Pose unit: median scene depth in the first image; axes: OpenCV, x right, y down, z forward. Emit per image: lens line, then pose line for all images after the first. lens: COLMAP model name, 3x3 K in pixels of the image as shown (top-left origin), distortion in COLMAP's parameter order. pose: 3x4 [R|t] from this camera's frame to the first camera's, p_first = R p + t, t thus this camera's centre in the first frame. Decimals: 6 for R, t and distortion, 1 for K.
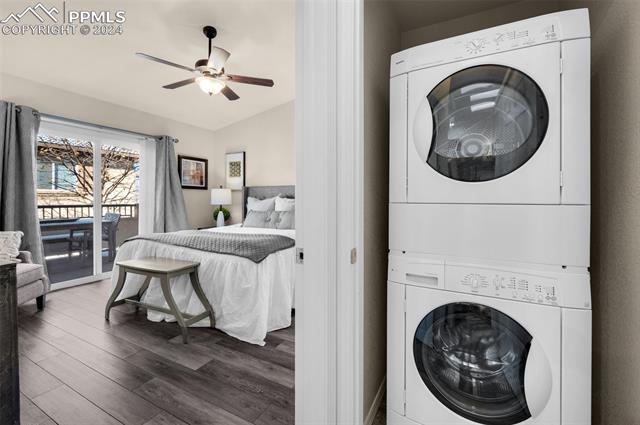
lens RADIAL K [[267.3, 0, 327.0], [0, 267.3, 201.8], [0, 0, 1]] dist [-0.000637, 0.000021]
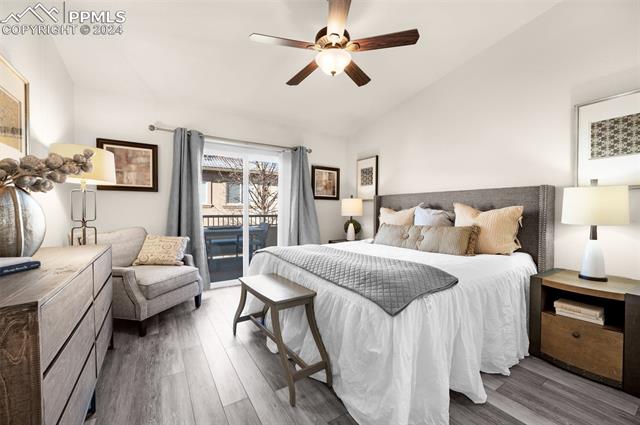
lens RADIAL K [[256.8, 0, 320.3], [0, 256.8, 213.4], [0, 0, 1]] dist [0.000567, -0.000097]
pose [[0.866301, 0.008637, -0.499447, -0.059584], [-0.007955, 0.999962, 0.003494, -0.000881], [0.499458, 0.000946, 0.866337, 0.219292]]
